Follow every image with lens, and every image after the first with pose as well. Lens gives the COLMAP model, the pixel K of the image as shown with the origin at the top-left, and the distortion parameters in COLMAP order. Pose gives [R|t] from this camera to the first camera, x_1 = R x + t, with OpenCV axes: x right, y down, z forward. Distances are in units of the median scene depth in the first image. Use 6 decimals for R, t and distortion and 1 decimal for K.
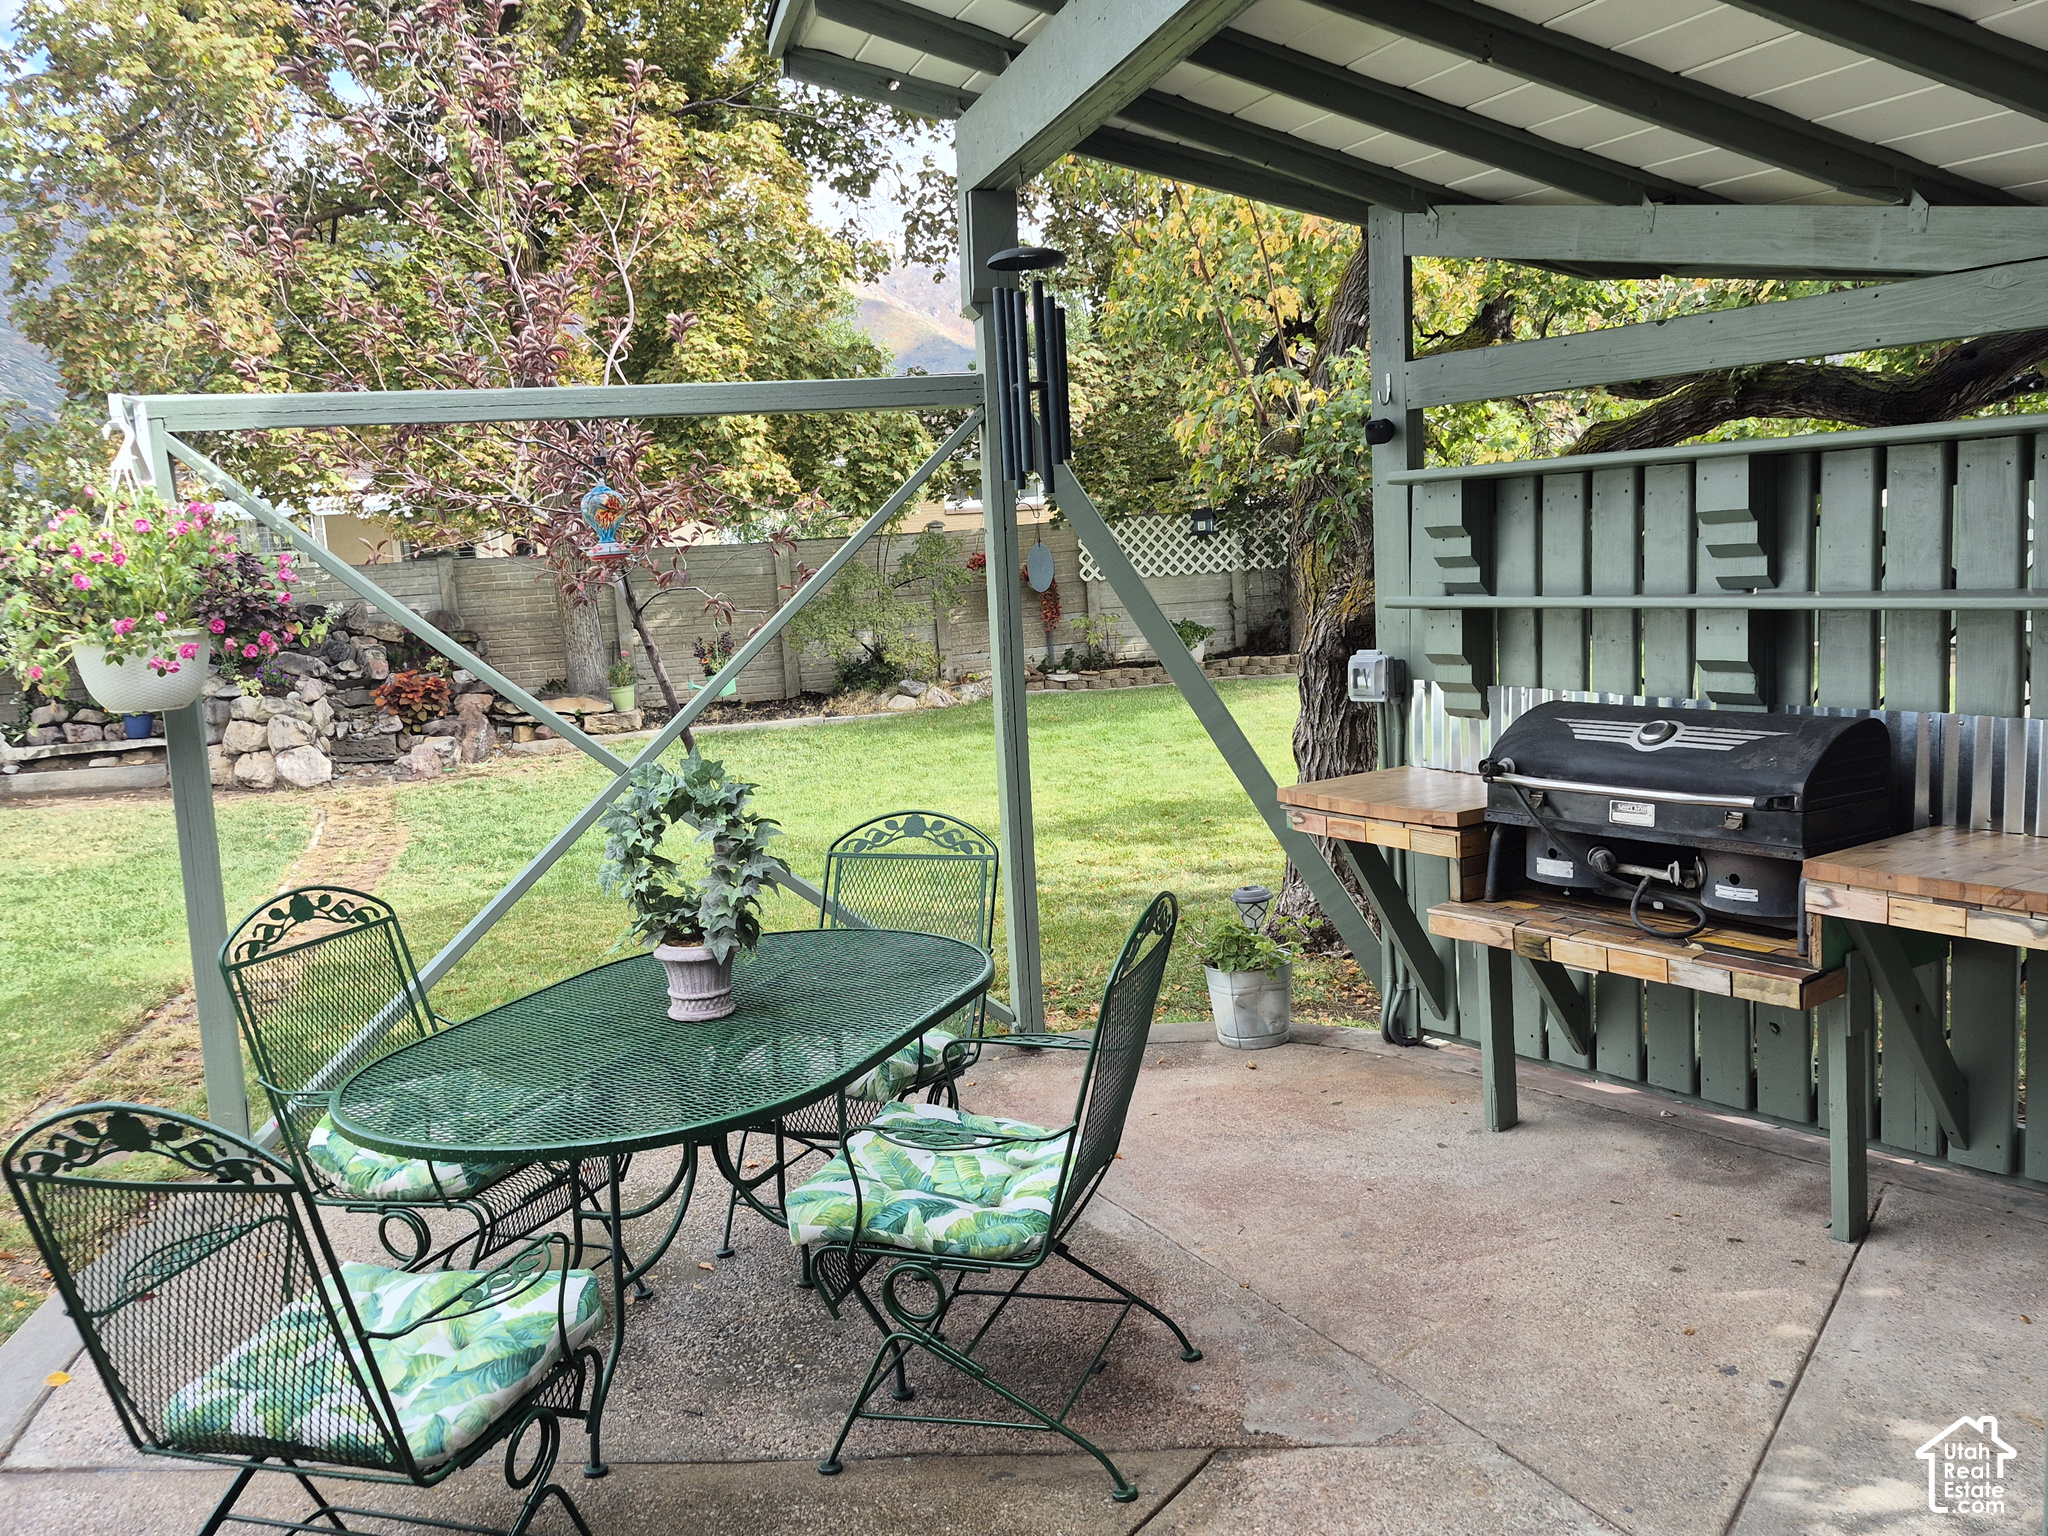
lens RADIAL K [[1714.5, 0, 1024.0], [0, 1714.5, 768.0], [0, 0, 1]] dist [0.036118, -0.005888]
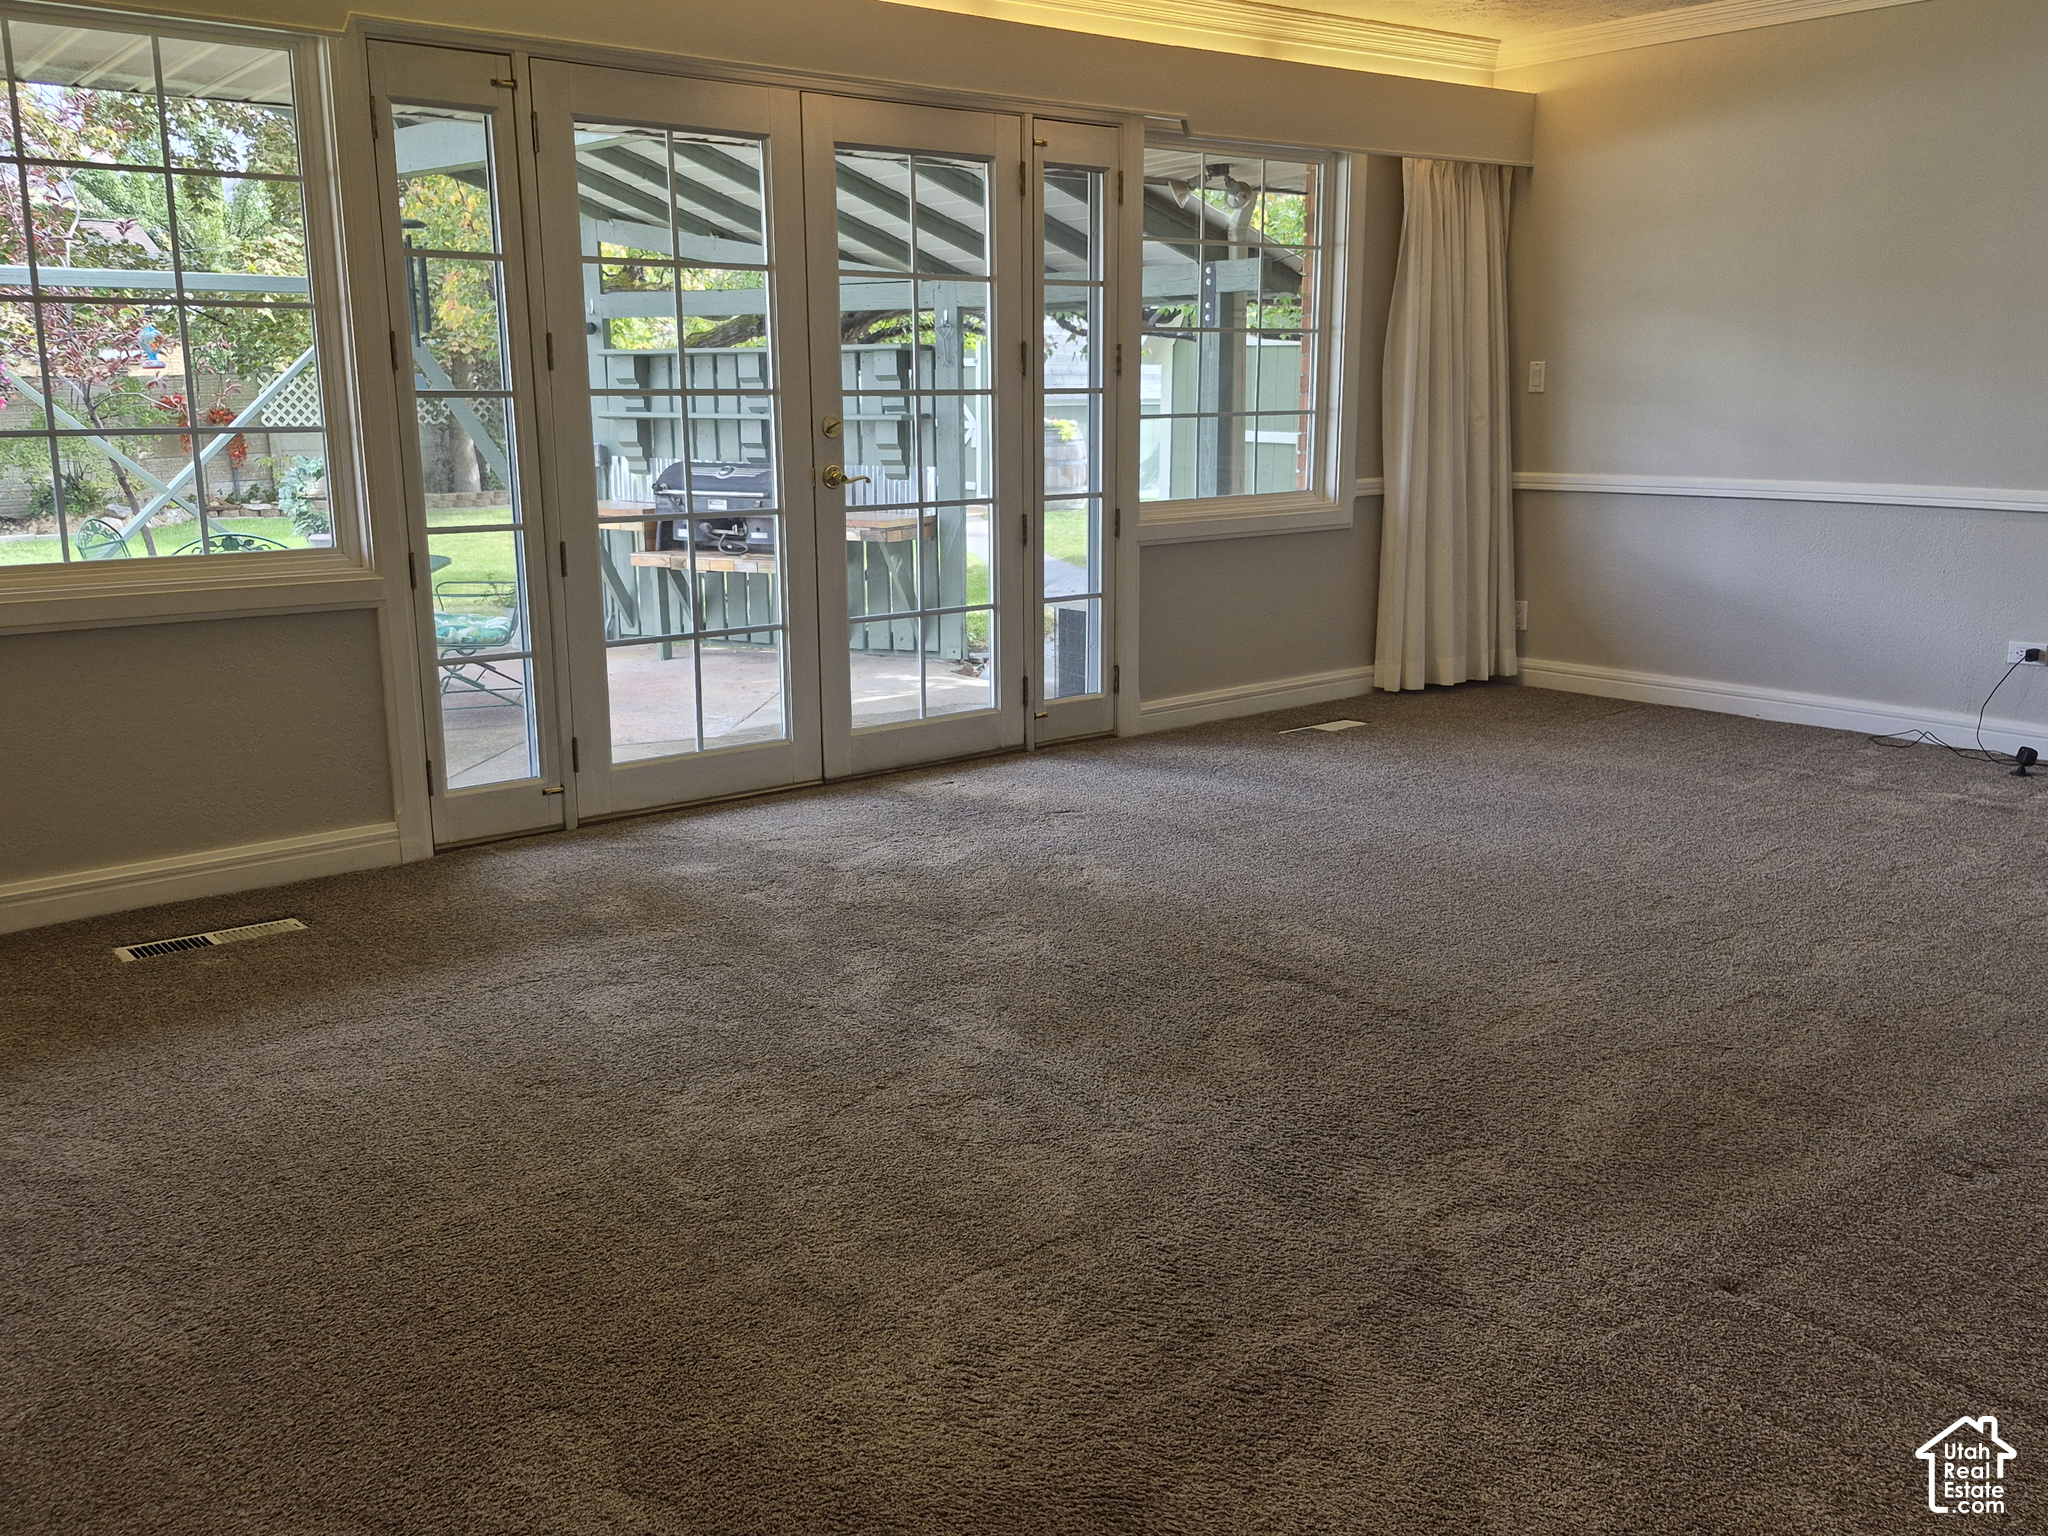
lens RADIAL K [[1714.5, 0, 1024.0], [0, 1714.5, 768.0], [0, 0, 1]] dist [0.036118, -0.005888]
pose [[0.869501, -0.053760, 0.490997, -0.389850], [0.022956, 0.997383, 0.068552, 0.201096], [-0.493397, -0.048335, 0.868460, -1.082565]]
